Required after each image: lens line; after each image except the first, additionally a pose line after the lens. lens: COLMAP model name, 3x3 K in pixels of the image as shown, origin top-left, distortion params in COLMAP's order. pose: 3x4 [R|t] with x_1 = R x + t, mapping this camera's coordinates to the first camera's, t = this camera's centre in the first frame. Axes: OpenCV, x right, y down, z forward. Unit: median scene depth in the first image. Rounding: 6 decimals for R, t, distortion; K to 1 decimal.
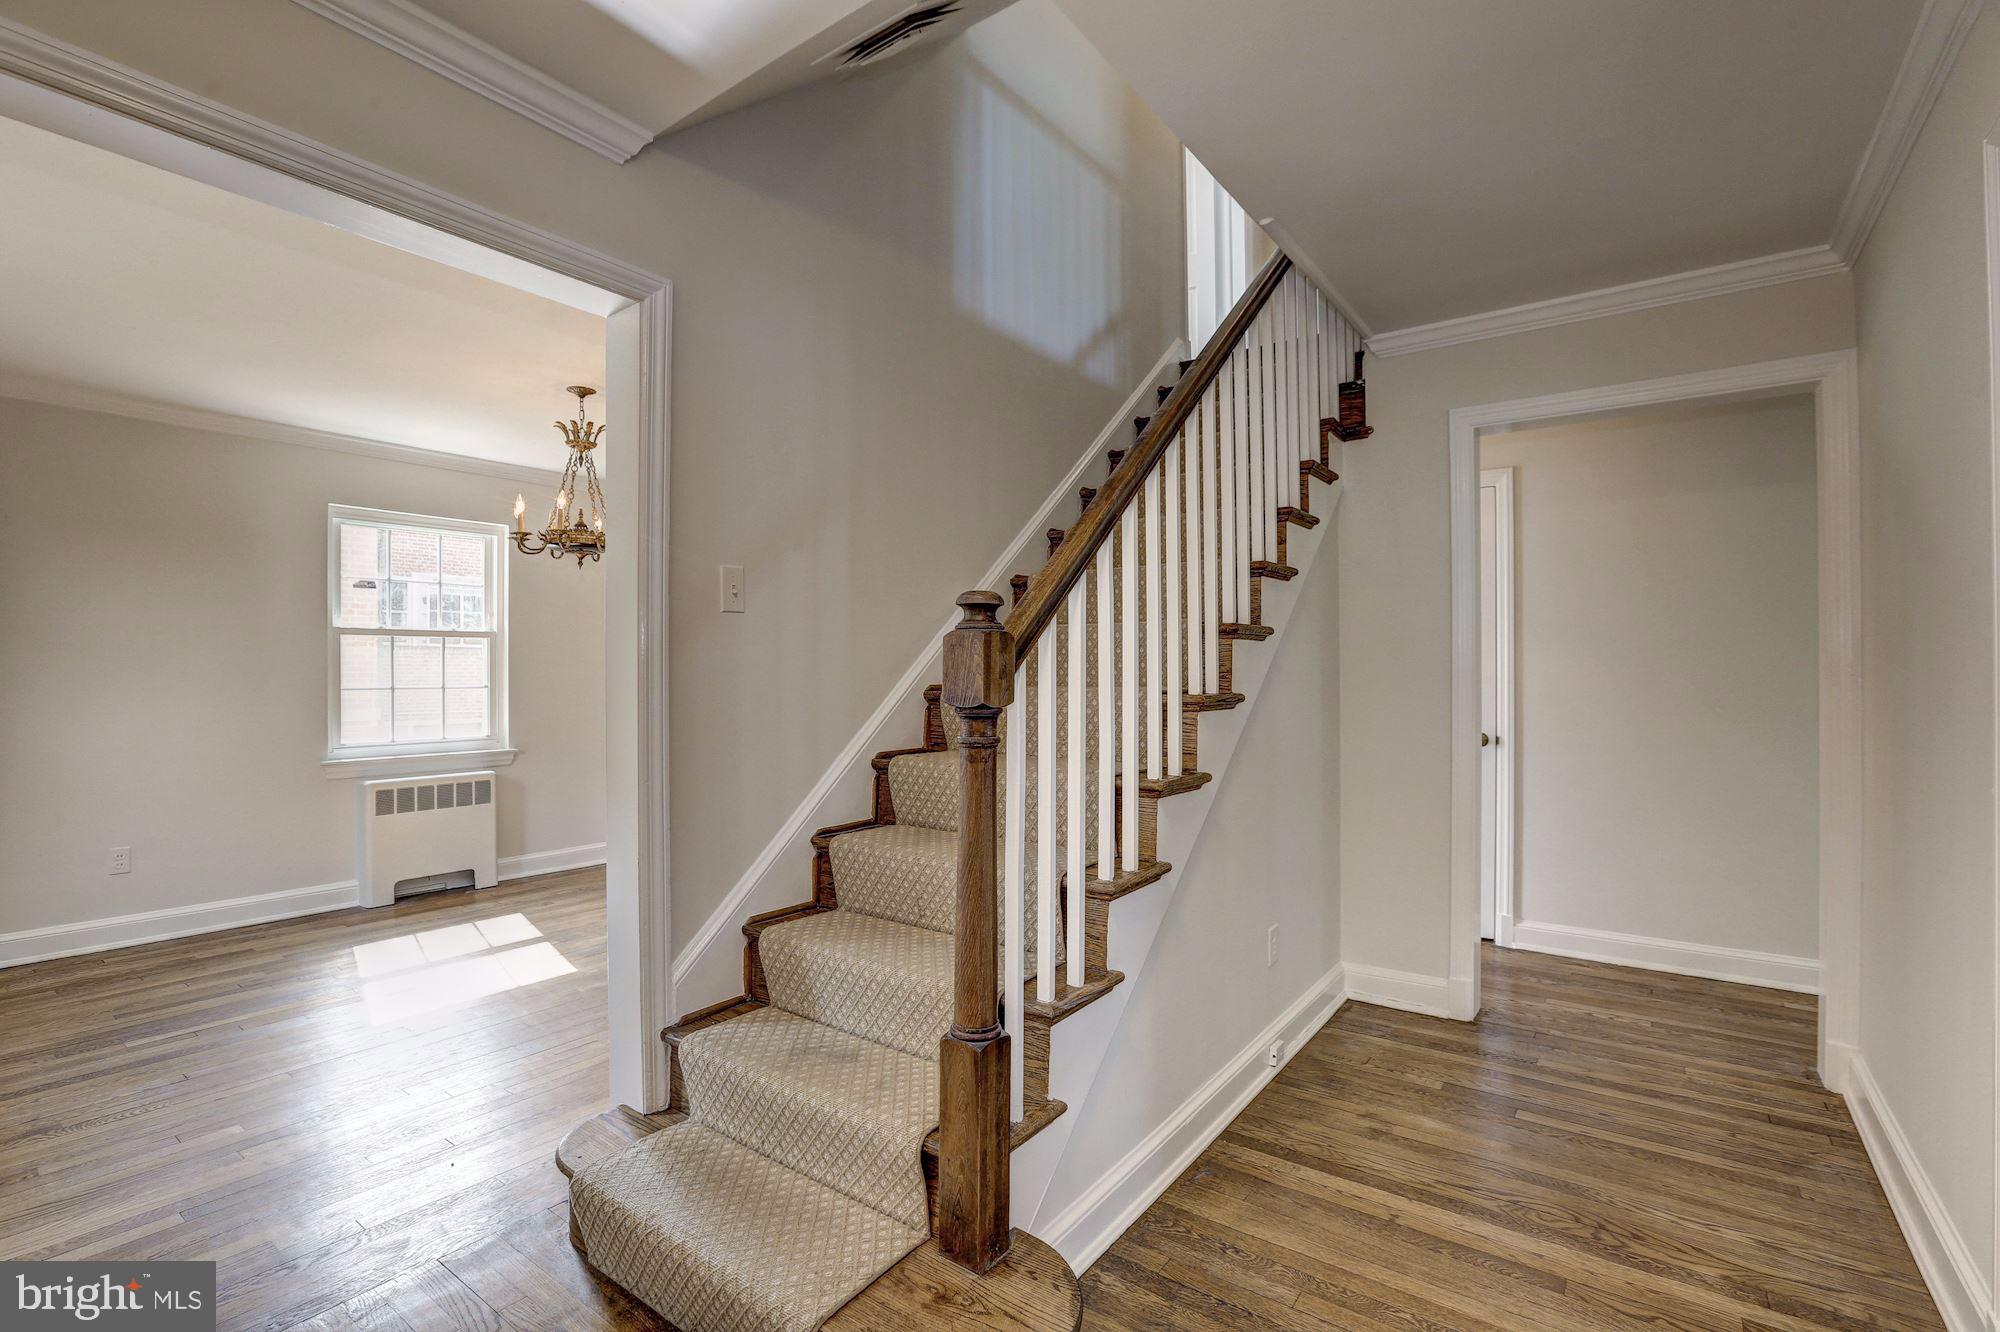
lens RADIAL K [[919.8, 0, 1014.1], [0, 919.8, 663.4], [0, 0, 1]] dist [-0.037497, 0.010974]
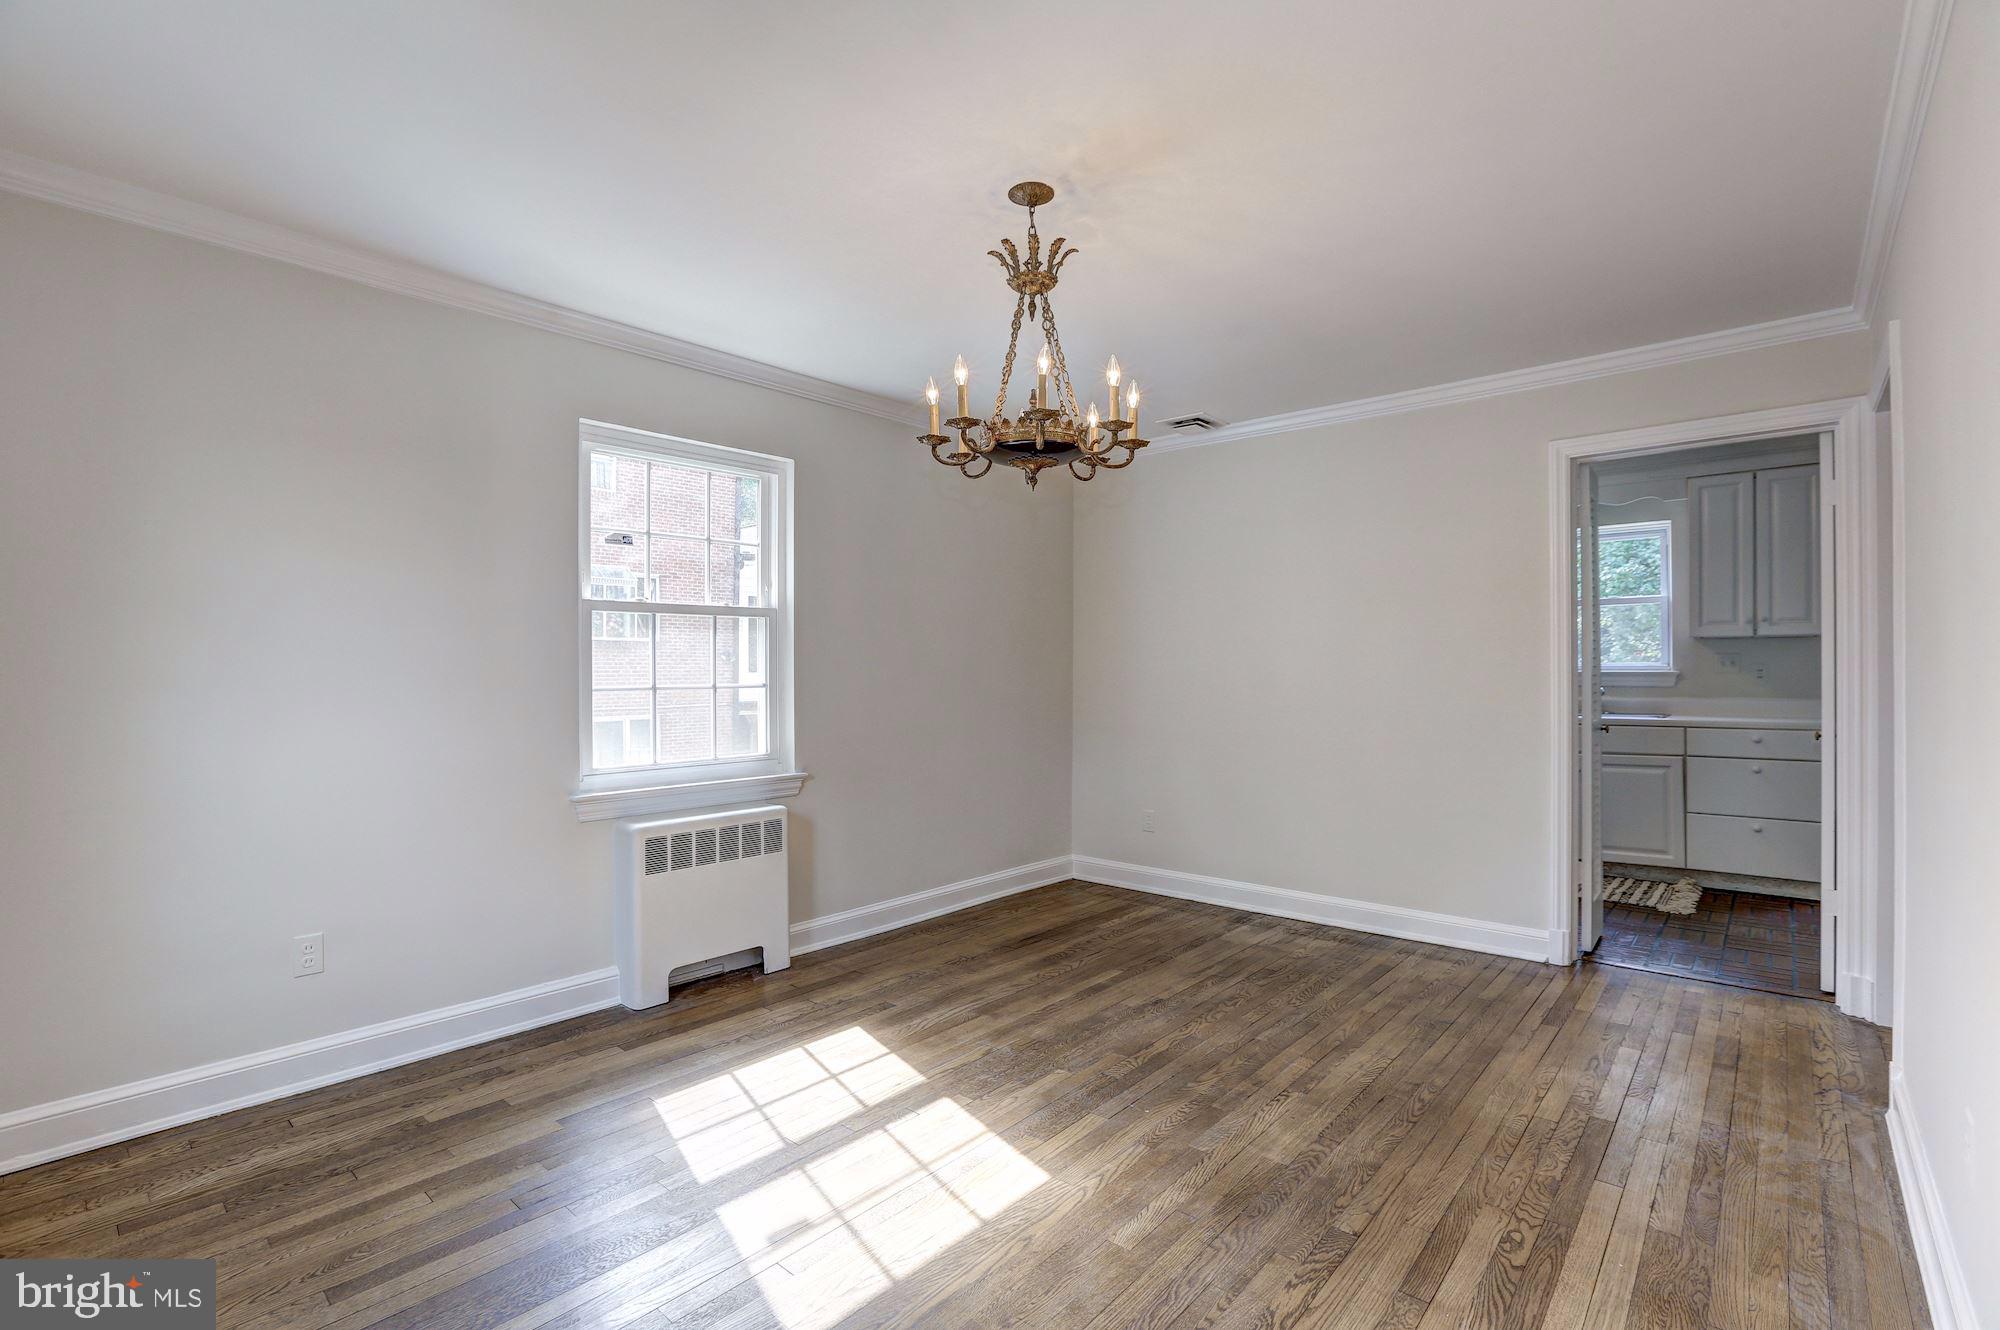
lens RADIAL K [[919.8, 0, 998.8], [0, 919.8, 661.1], [0, 0, 1]] dist [-0.037497, 0.010974]
pose [[0.995456, -0.002068, -0.095202, -0.366510], [0.002169, 0.999997, 0.000961, 0.006714], [0.095200, -0.001163, 0.995458, 0.332745]]
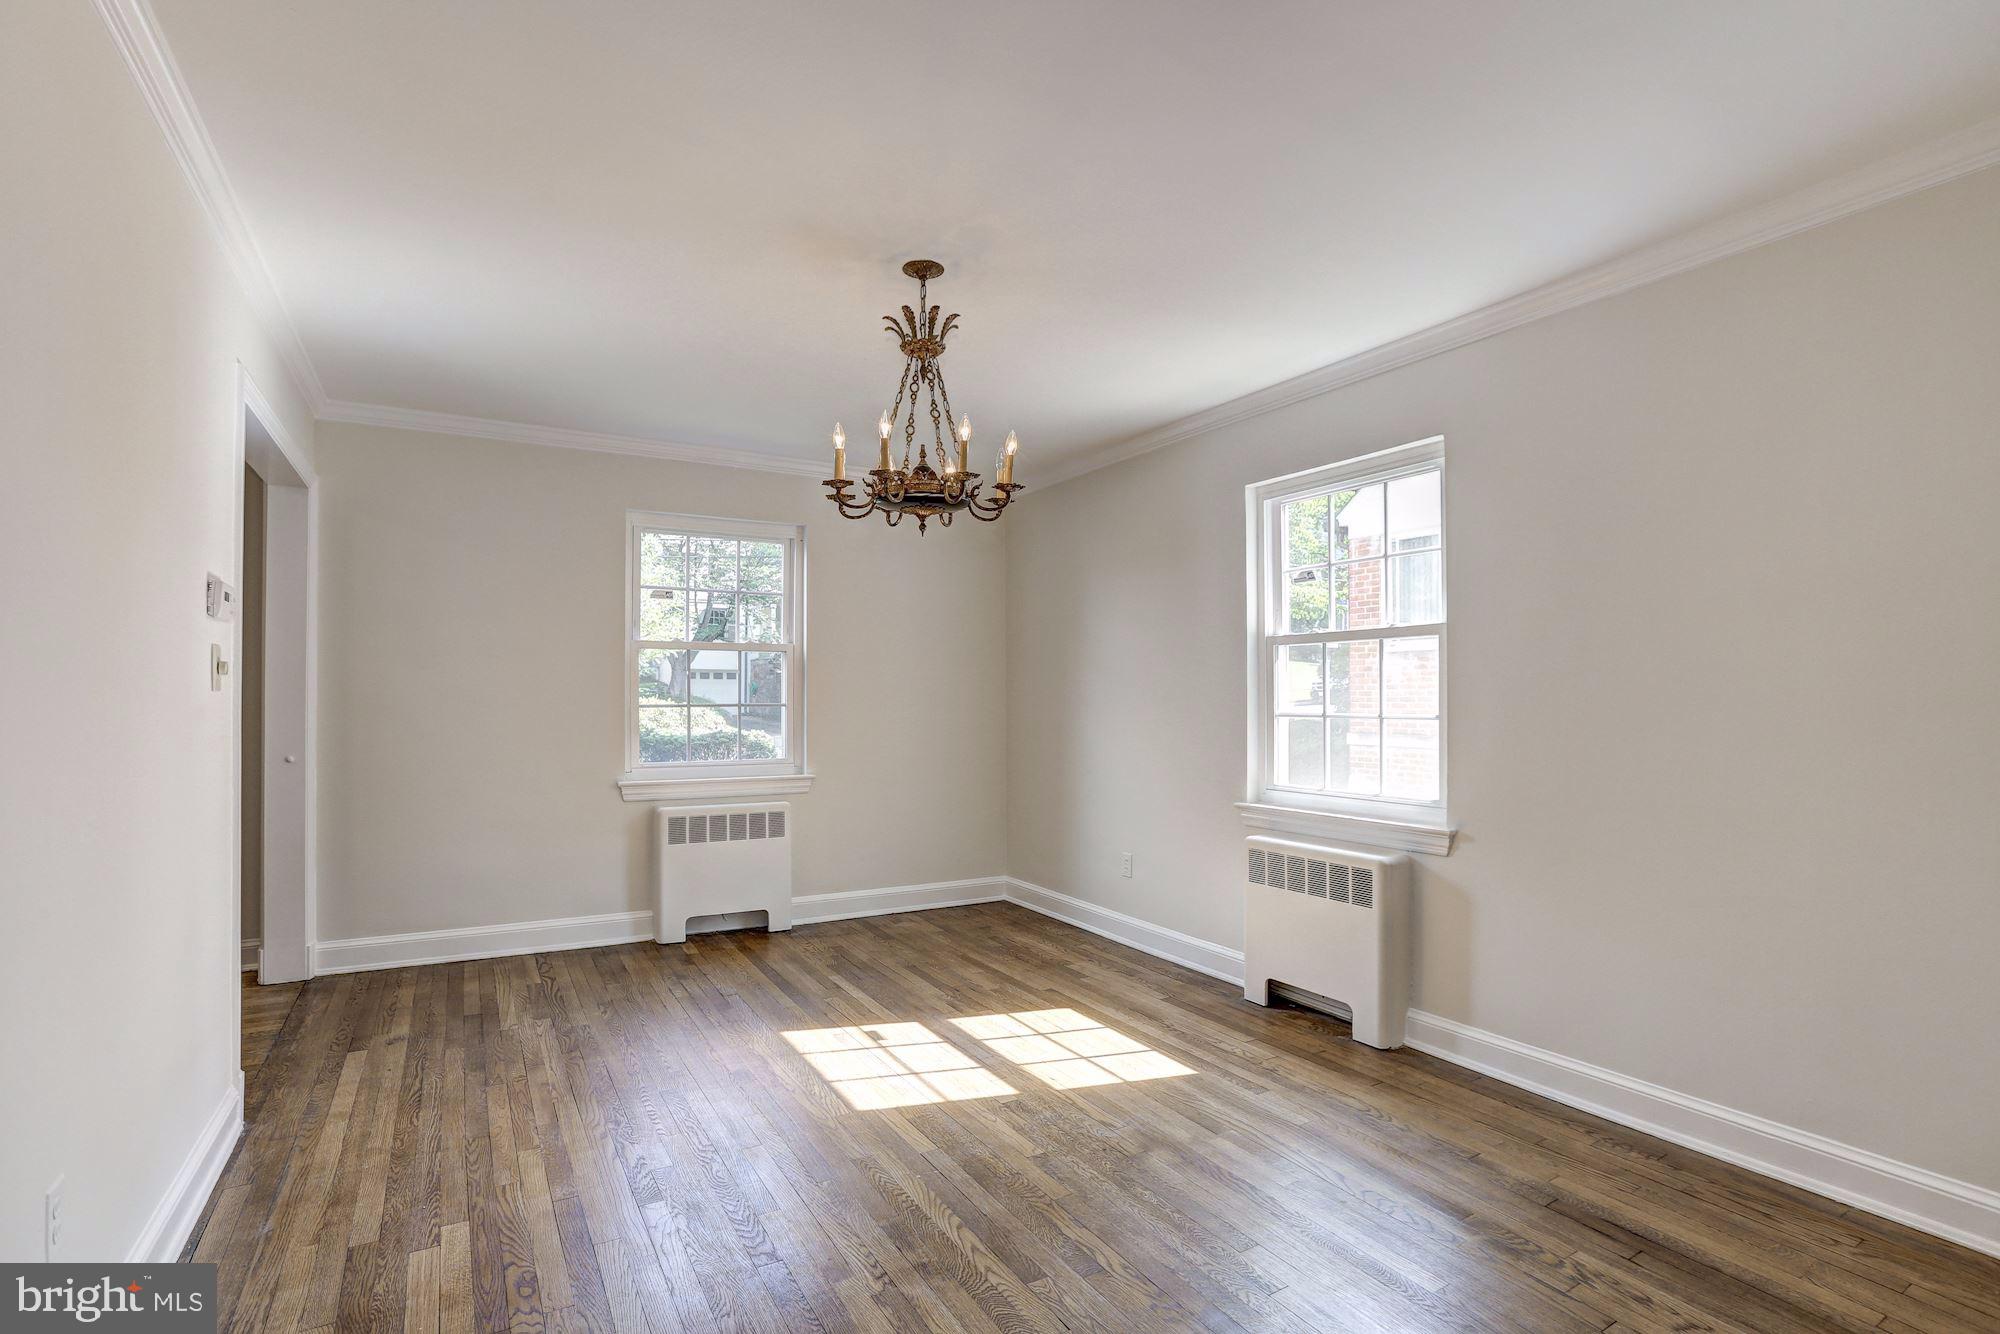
lens RADIAL K [[919.8, 0, 967.1], [0, 919.8, 672.2], [0, 0, 1]] dist [-0.037497, 0.010974]
pose [[-0.423959, -0.030086, -0.905181, 0.099116], [0.006522, 0.999321, -0.036270, 0.018080], [0.905658, -0.021281, -0.423475, 1.091584]]
